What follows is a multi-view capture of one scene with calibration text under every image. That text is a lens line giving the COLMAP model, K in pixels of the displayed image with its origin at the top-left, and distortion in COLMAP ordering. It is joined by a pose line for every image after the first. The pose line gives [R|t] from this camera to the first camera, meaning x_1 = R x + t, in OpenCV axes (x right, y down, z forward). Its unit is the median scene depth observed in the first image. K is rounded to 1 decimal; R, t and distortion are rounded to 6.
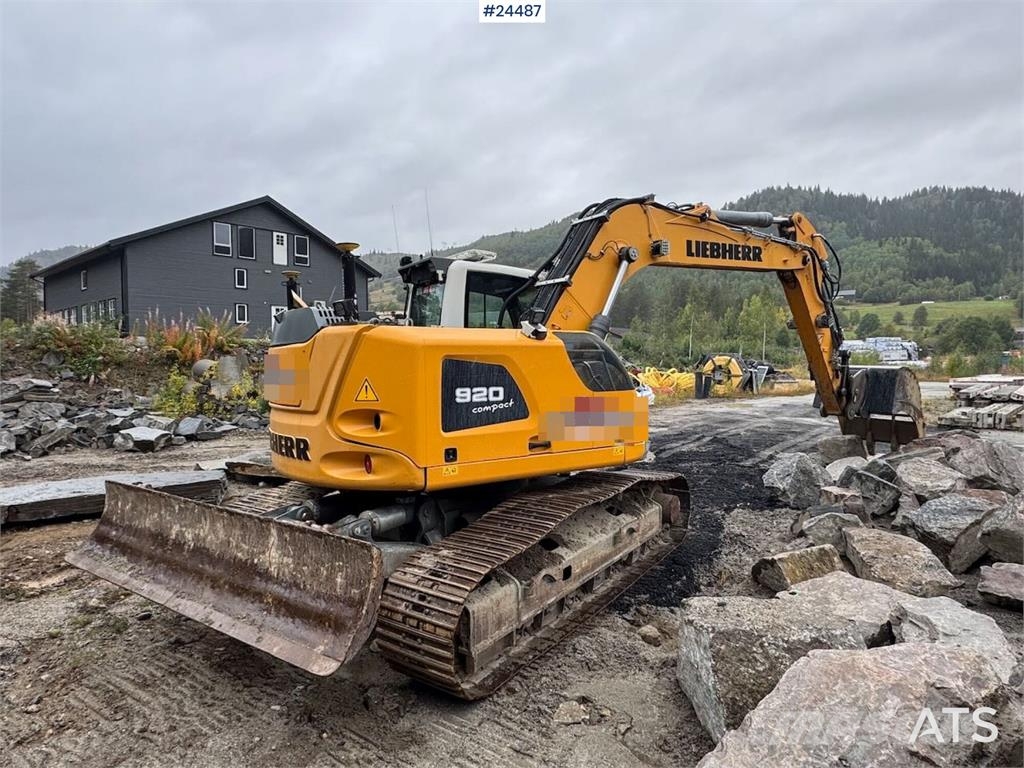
lens RADIAL K [[606.5, 0, 514.1], [0, 606.5, 379.6], [0, 0, 1]] dist [-0.001332, 0.000682]
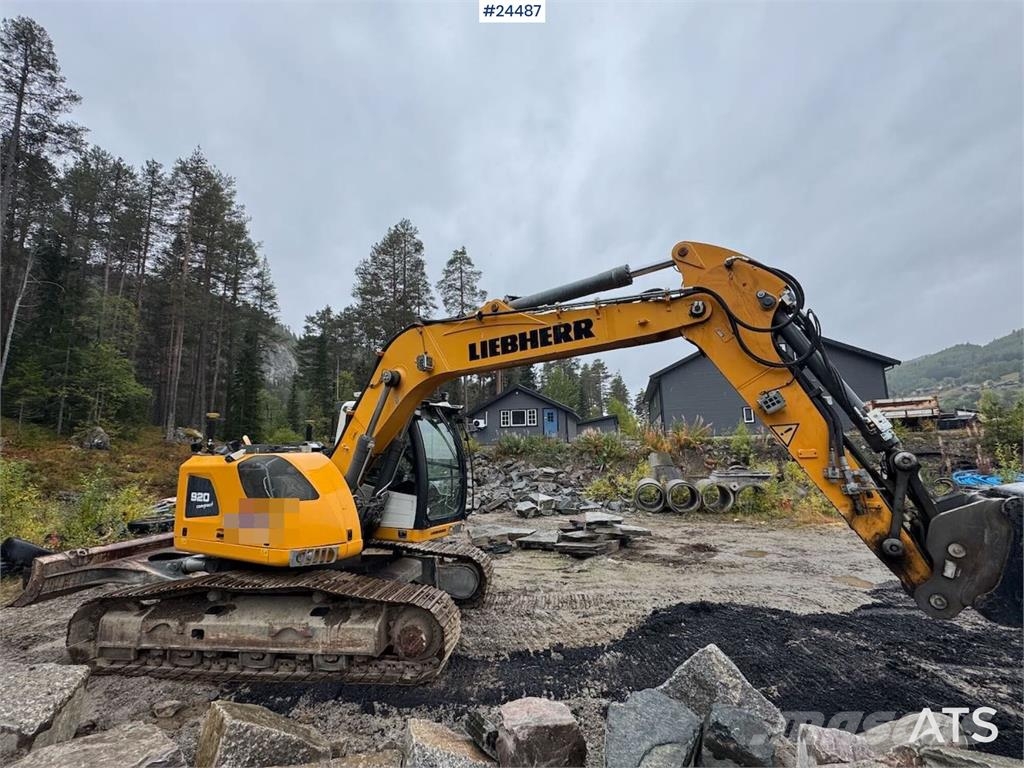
lens RADIAL K [[460.0, 0, 512.0], [0, 460.0, 384.0], [0, 0, 1]] dist [-0.005238, 0.001018]
pose [[0.452138, -0.143316, -0.880359, 1.395095], [-0.010155, 0.986116, -0.165747, -0.075986], [0.891890, 0.083880, 0.444405, 1.110511]]
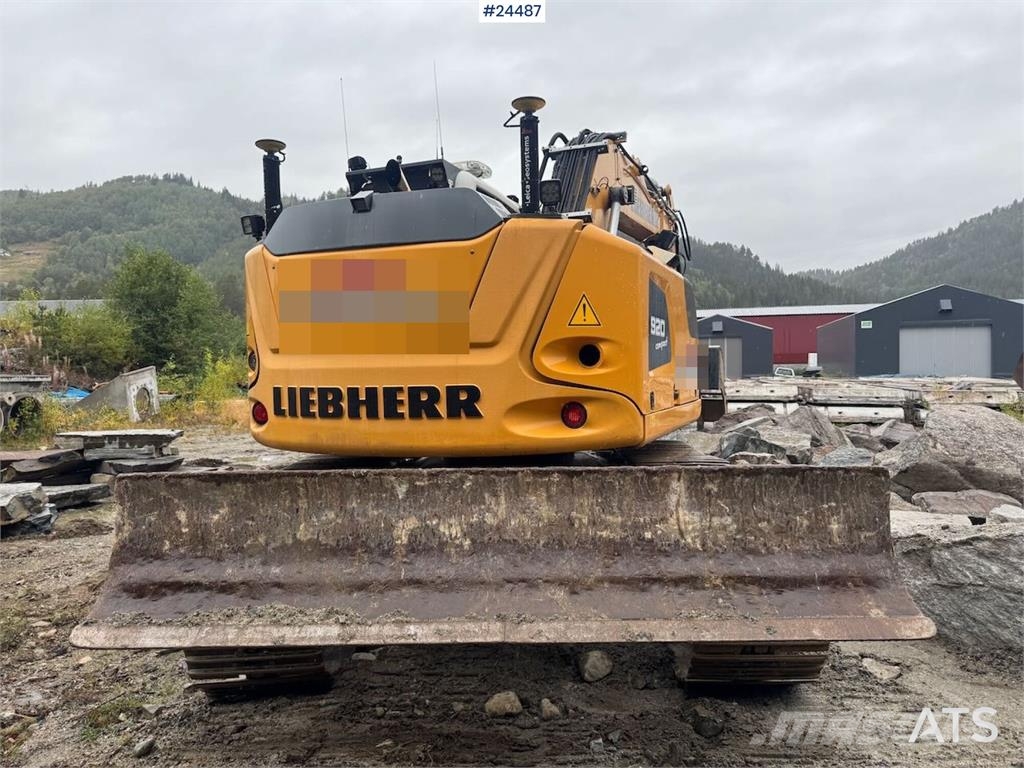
lens RADIAL K [[714.6, 0, 518.5], [0, 714.6, 380.3], [0, 0, 1]] dist [0.083640, -0.105714]
pose [[0.826321, -0.010082, 0.563110, -0.698018], [0.023377, 0.999592, -0.016408, 0.100164], [-0.562714, 0.026723, 0.826219, 0.306141]]
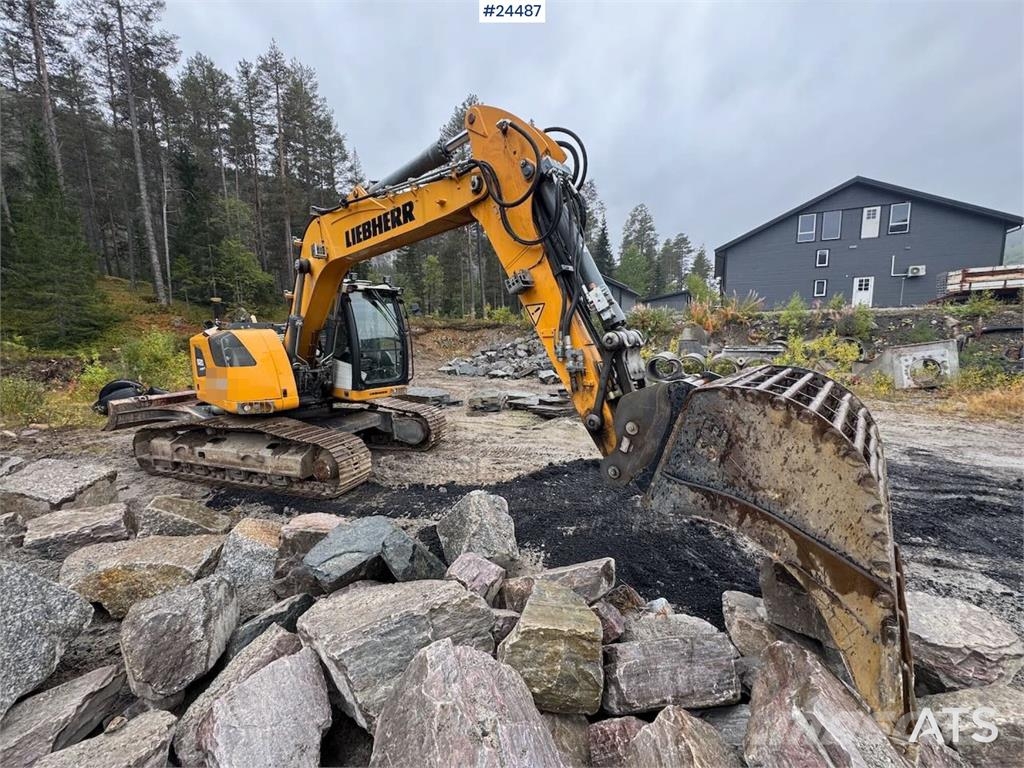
lens RADIAL K [[408.3, 0, 512.0], [0, 408.3, 384.0], [0, 0, 1]] dist [-0.002825, 0.000057]
pose [[0.251316, 0.122901, -0.960071, 1.581769], [-0.014034, 0.992264, 0.123348, -0.091071], [0.967803, -0.017526, 0.251097, 1.632310]]
